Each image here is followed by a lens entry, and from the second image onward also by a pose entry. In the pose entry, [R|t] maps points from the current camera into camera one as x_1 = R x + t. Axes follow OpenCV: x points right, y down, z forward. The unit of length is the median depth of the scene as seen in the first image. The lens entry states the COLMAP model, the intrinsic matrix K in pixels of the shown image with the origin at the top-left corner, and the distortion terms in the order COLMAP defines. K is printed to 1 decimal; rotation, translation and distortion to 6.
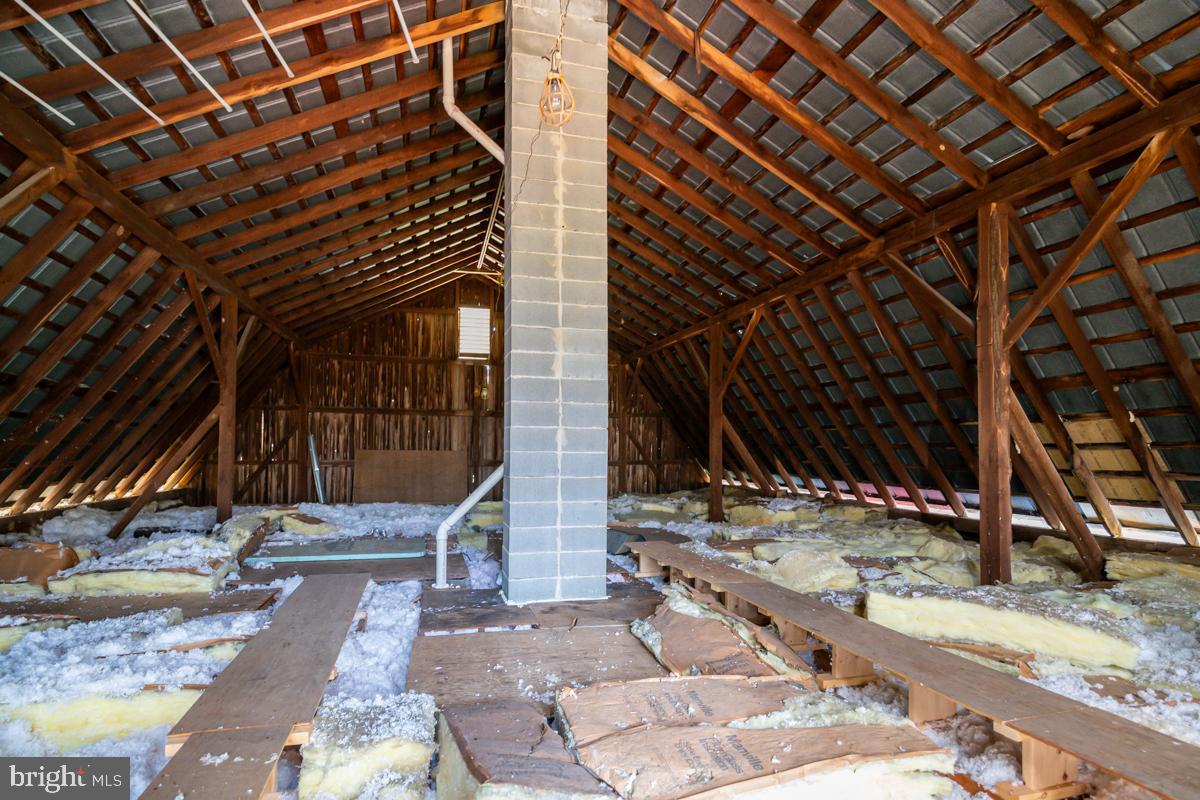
lens RADIAL K [[561.8, 0, 599.2], [0, 561.8, 406.2], [0, 0, 1]] dist [-0.010605, 0.000081]
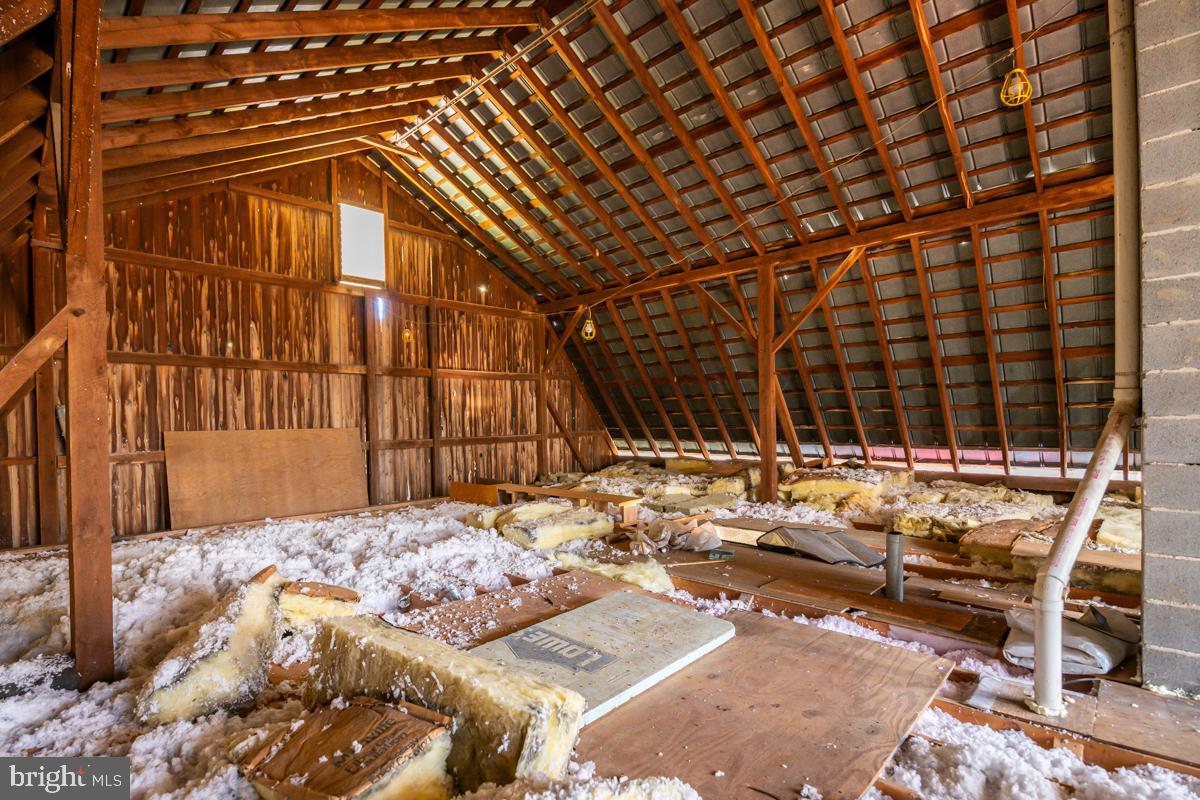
lens RADIAL K [[561.8, 0, 599.2], [0, 561.8, 402.9], [0, 0, 1]] dist [-0.010605, 0.000081]
pose [[0.868504, -0.008586, 0.495608, -0.317991], [-0.014602, 0.998973, 0.042896, 0.019241], [-0.495468, -0.044492, 0.867486, 0.304535]]
